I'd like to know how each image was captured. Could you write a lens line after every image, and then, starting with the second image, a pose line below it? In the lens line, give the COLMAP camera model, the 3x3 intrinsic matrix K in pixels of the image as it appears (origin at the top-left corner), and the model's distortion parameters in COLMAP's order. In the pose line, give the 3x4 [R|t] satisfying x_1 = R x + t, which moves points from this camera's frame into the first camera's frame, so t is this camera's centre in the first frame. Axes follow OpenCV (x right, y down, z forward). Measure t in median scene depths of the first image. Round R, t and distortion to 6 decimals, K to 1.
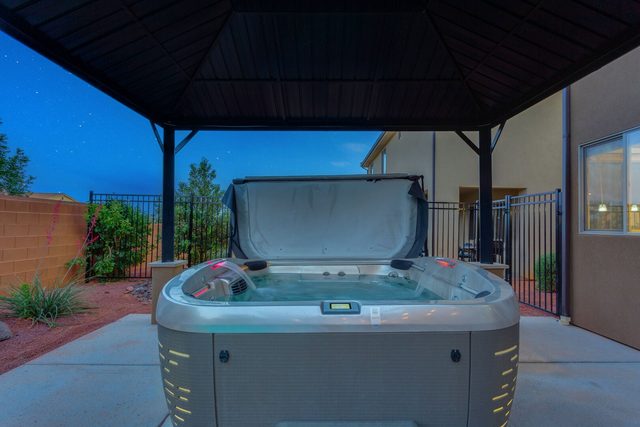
lens RADIAL K [[306.9, 0, 326.3], [0, 306.9, 217.1], [0, 0, 1]] dist [-0.001324, -0.000041]
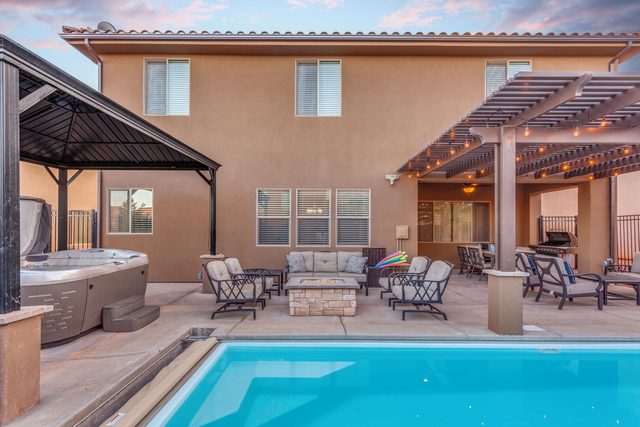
lens RADIAL K [[310.1, 0, 317.9], [0, 310.1, 227.5], [0, 0, 1]] dist [0.002400, 0.000671]
pose [[0.009203, -0.004147, 0.999949, -1.173741], [-0.028252, 0.999591, 0.004406, -0.038248], [-0.999558, -0.028291, 0.009082, -0.353607]]
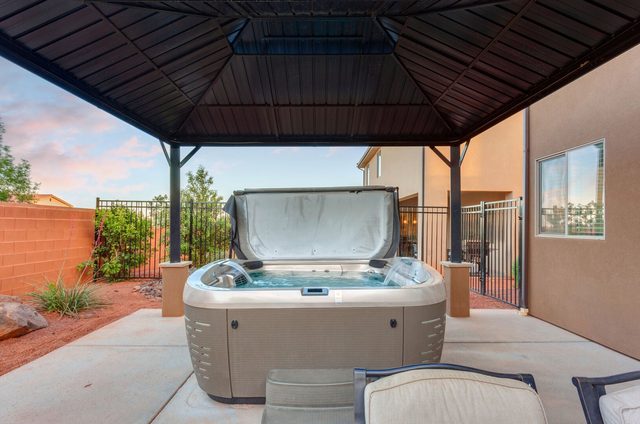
lens RADIAL K [[313.9, 0, 330.4], [0, 313.9, 225.7], [0, 0, 1]] dist [0.000228, -0.000088]
pose [[0.999734, -0.002557, 0.022912, 0.031838], [0.001984, 0.999686, 0.024998, -0.018922], [-0.022968, -0.024946, 0.999425, -0.173923]]
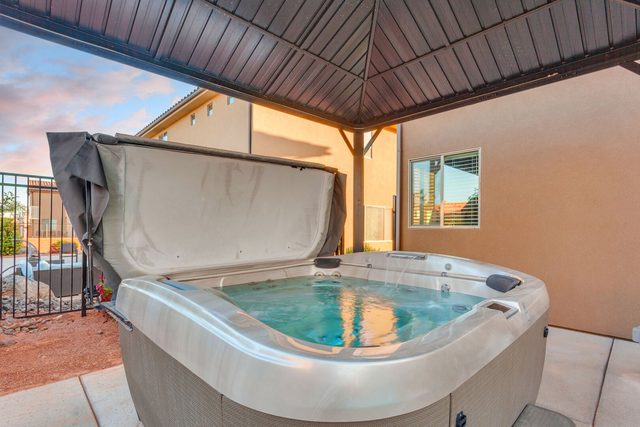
lens RADIAL K [[310.1, 0, 317.9], [0, 310.1, 227.5], [0, 0, 1]] dist [0.002400, 0.000671]
pose [[0.729186, -0.009201, 0.684253, -0.377863], [-0.013306, 0.999530, 0.027620, 0.021822], [-0.684186, -0.029245, 0.728721, 0.326705]]
